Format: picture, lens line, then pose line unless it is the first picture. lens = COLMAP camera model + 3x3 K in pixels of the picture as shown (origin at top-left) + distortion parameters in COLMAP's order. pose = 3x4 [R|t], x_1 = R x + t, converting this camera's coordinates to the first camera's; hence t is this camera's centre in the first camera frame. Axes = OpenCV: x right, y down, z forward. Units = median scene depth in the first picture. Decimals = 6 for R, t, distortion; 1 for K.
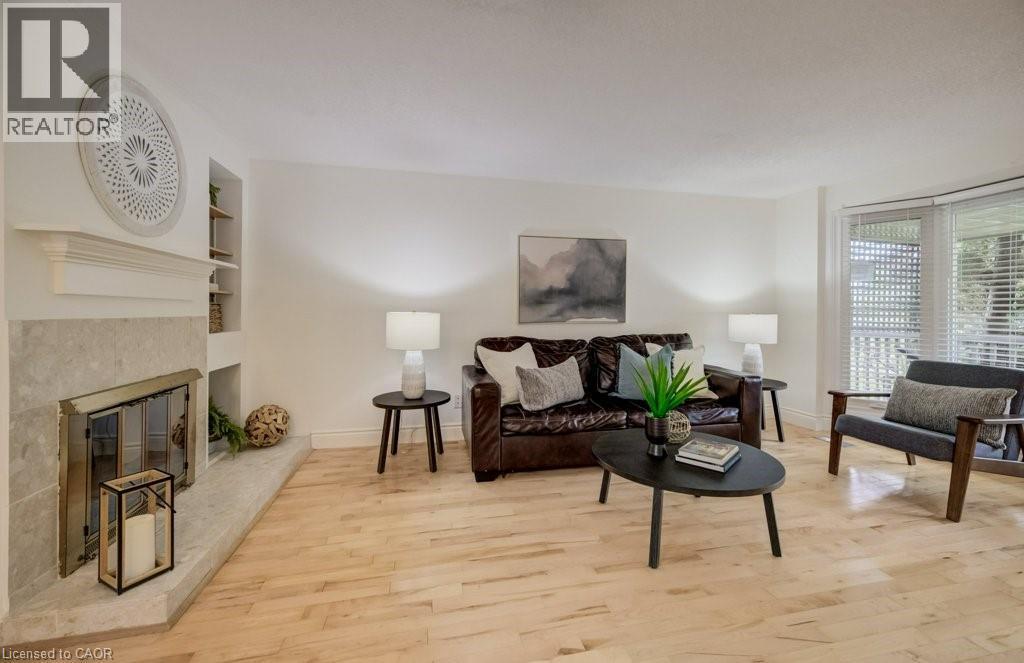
lens RADIAL K [[398.8, 0, 514.1], [0, 398.8, 316.3], [0, 0, 1]] dist [0.002137, 0.000665]
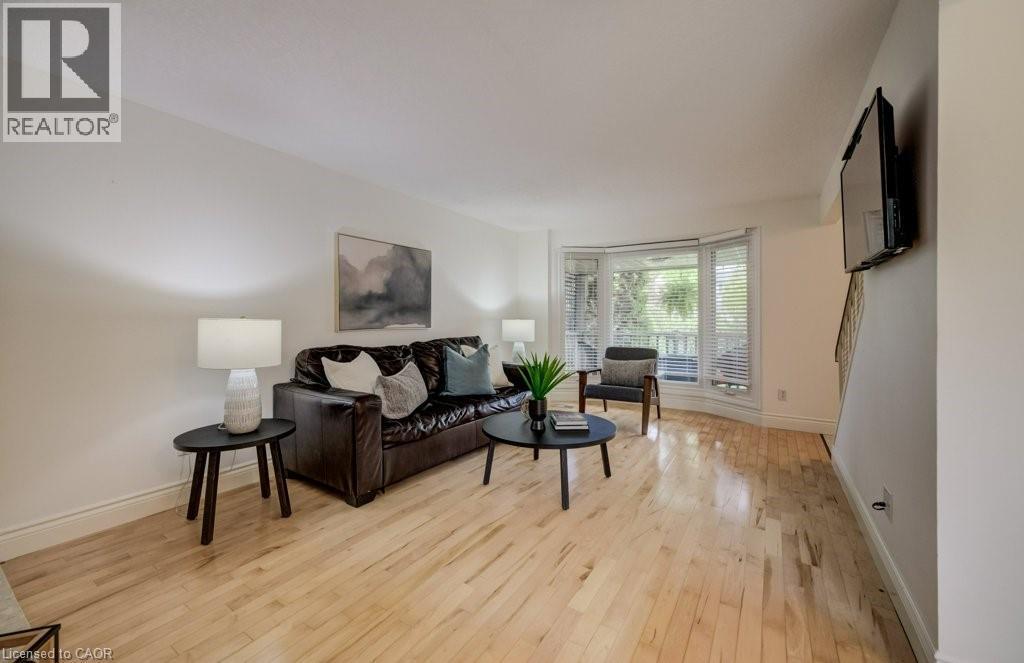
lens RADIAL K [[398.8, 0, 512.6], [0, 398.8, 323.4], [0, 0, 1]] dist [0.002137, 0.000665]
pose [[0.716087, -0.011070, 0.697924, -0.369194], [0.009779, 0.999935, 0.005826, -0.000236], [-0.697943, 0.002653, 0.716149, 0.088654]]
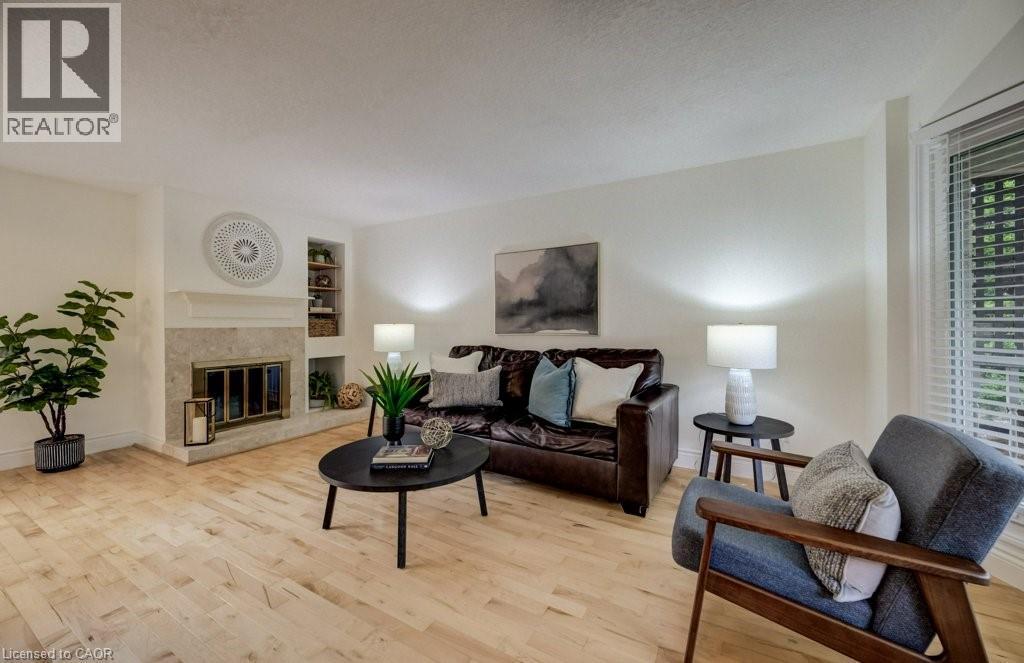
lens RADIAL K [[398.8, 0, 521.2], [0, 398.8, 329.2], [0, 0, 1]] dist [0.002137, 0.000665]
pose [[0.742317, 0.000086, -0.670049, 0.880537], [-0.003493, 0.999987, -0.003741, 0.008657], [0.670040, 0.005118, 0.742308, 0.258265]]
